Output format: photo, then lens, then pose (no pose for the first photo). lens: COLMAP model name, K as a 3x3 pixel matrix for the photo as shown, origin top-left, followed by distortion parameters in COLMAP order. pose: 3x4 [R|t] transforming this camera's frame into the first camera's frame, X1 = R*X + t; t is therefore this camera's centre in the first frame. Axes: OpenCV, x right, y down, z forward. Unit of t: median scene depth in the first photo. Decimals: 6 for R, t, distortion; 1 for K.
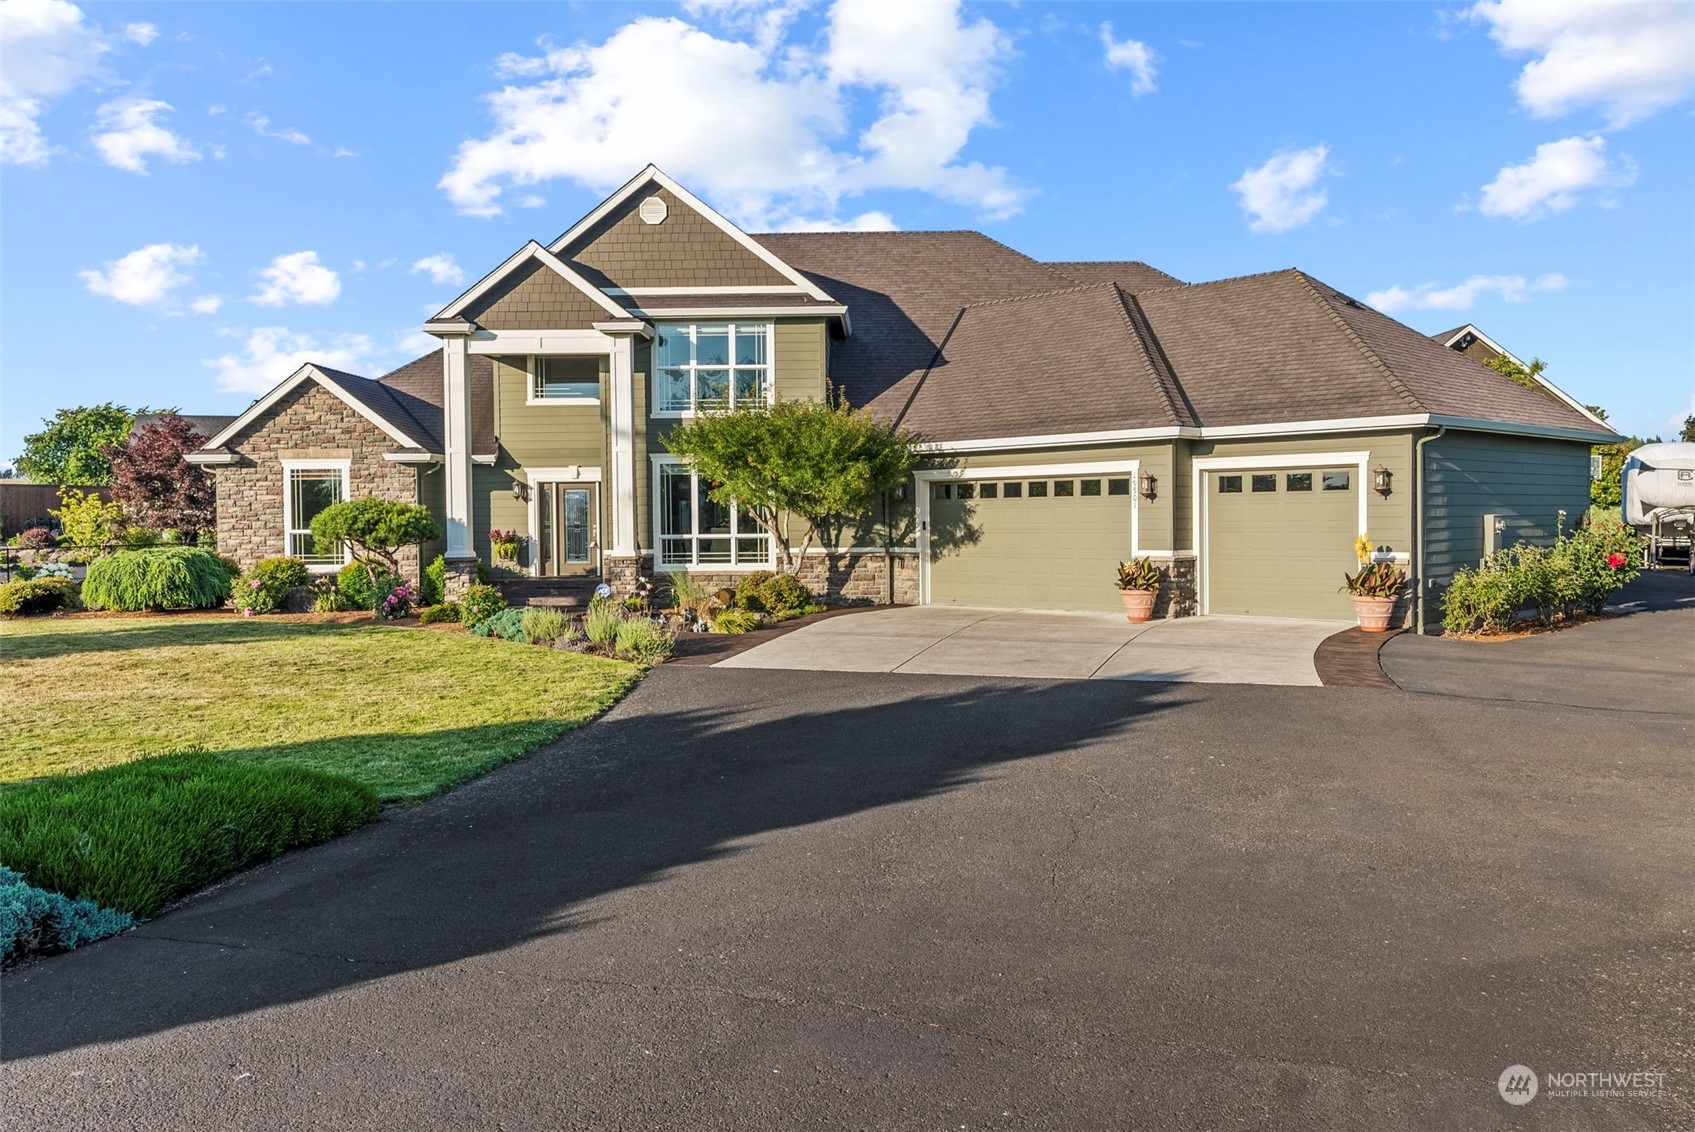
lens RADIAL K [[1489.6, 0, 844.9], [0, 1489.6, 562.9], [0, 0, 1]] dist [-0.046783, 0.014504]
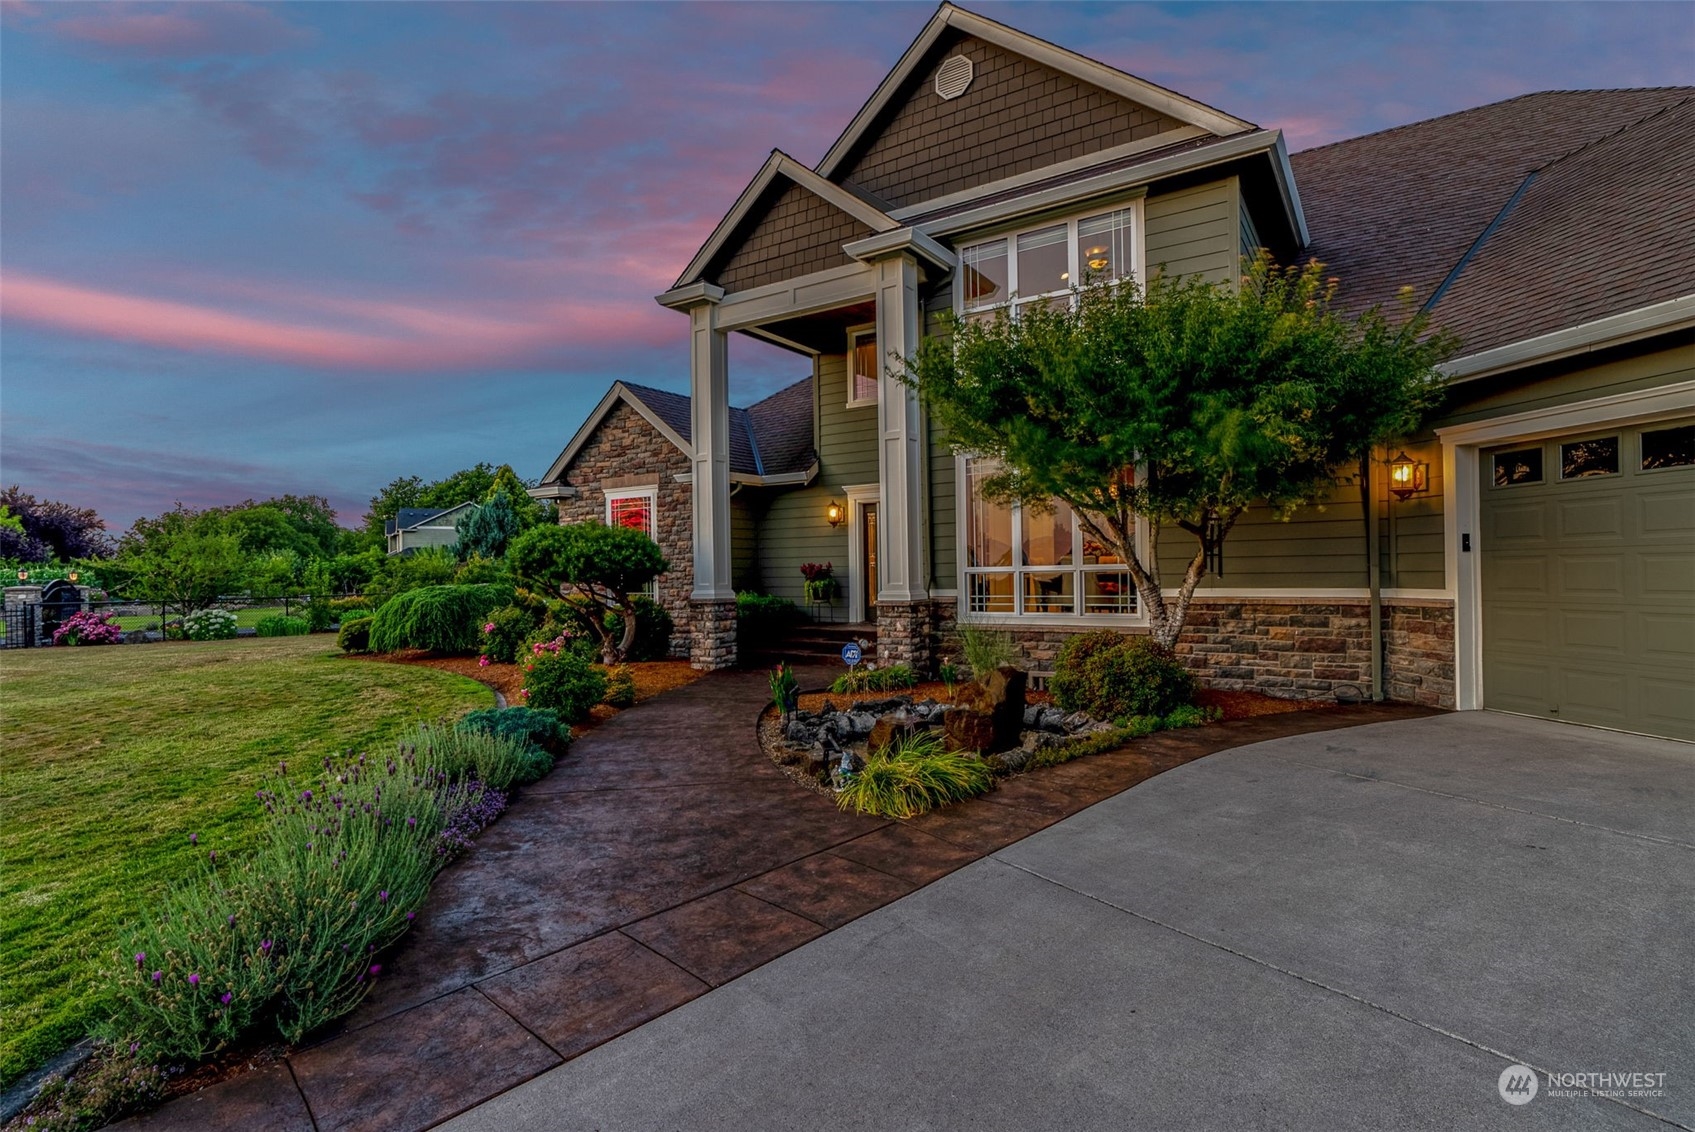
lens RADIAL K [[878.2, 0, 825.1], [0, 878.2, 572.8], [0, 0, 1]] dist [-0.003045, 0.000158]
pose [[0.855632, -0.004470, -0.517565, 0.022704], [-0.007595, 0.999747, -0.021191, -0.007833], [0.517528, 0.022063, 0.855382, 0.639551]]
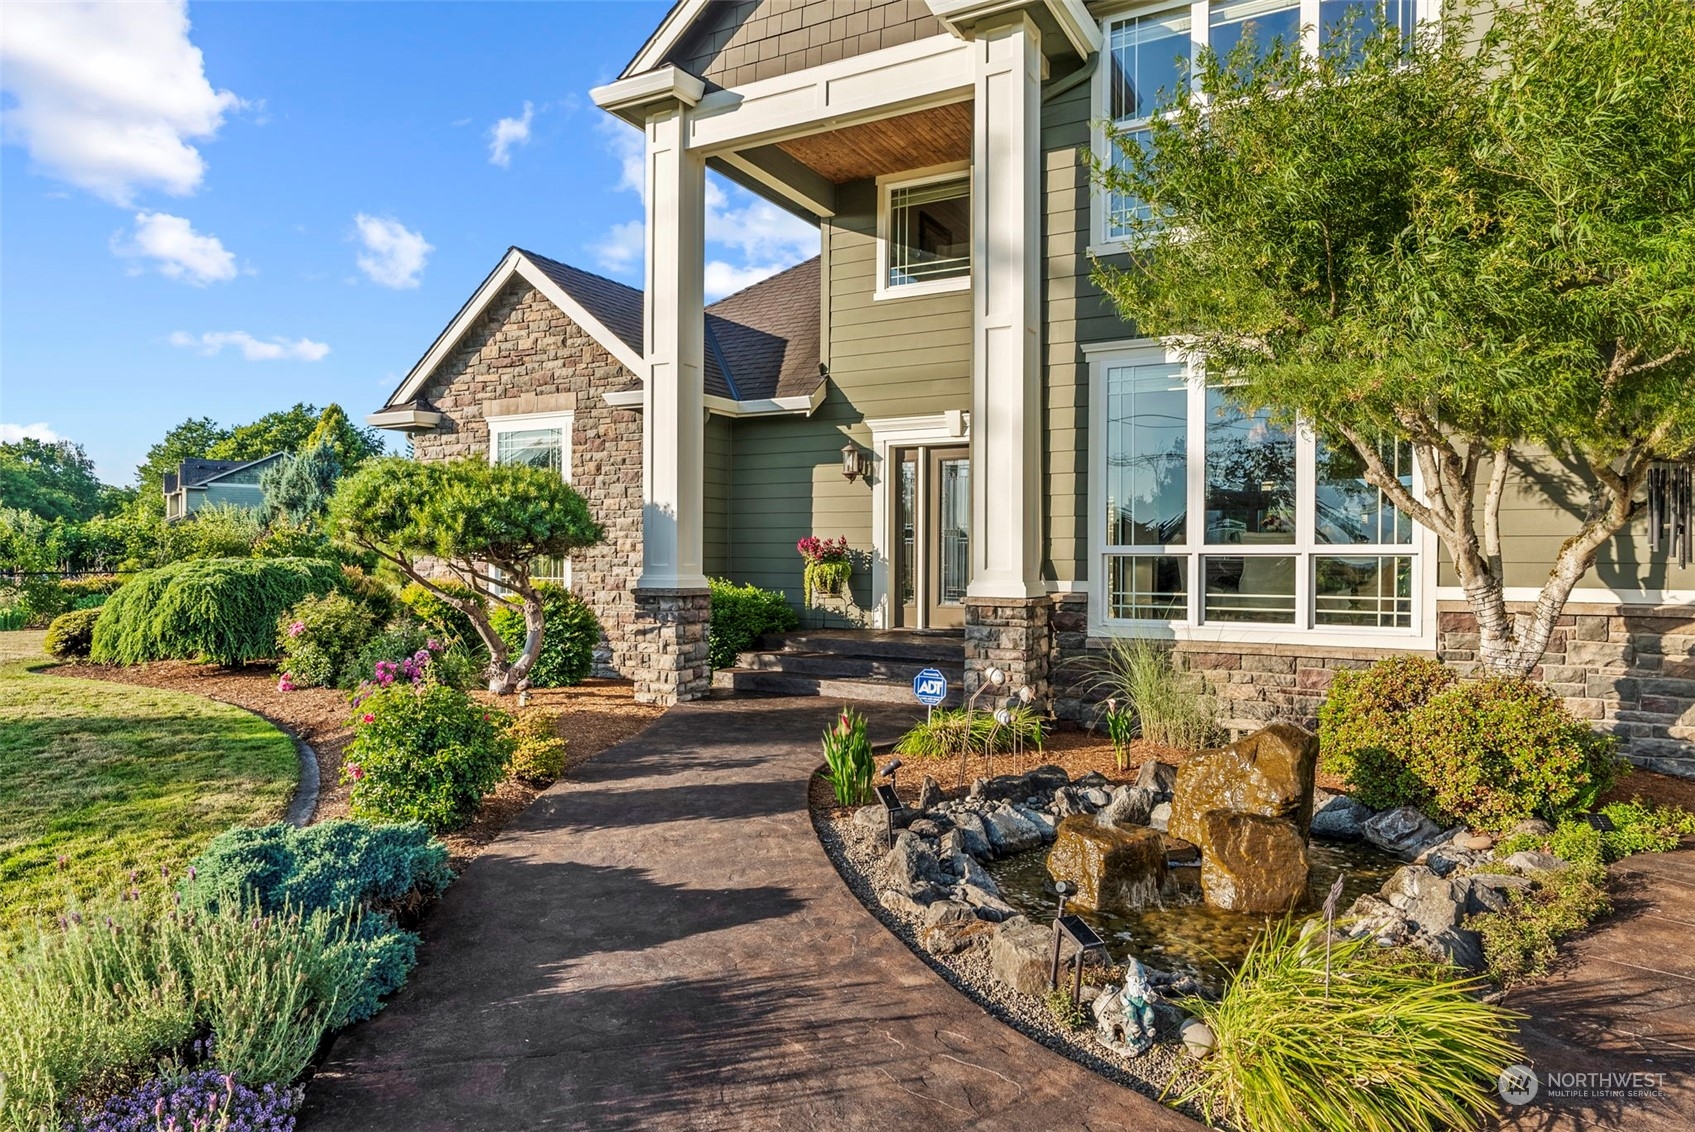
lens RADIAL K [[1092.5, 0, 839.3], [0, 1092.5, 561.6], [0, 0, 1]] dist [0.001855, 0.006623]
pose [[0.896749, 0.015798, -0.442257, -0.058291], [-0.027884, 0.999394, -0.020839, -0.006370], [0.441660, 0.031019, 0.896646, 0.706973]]
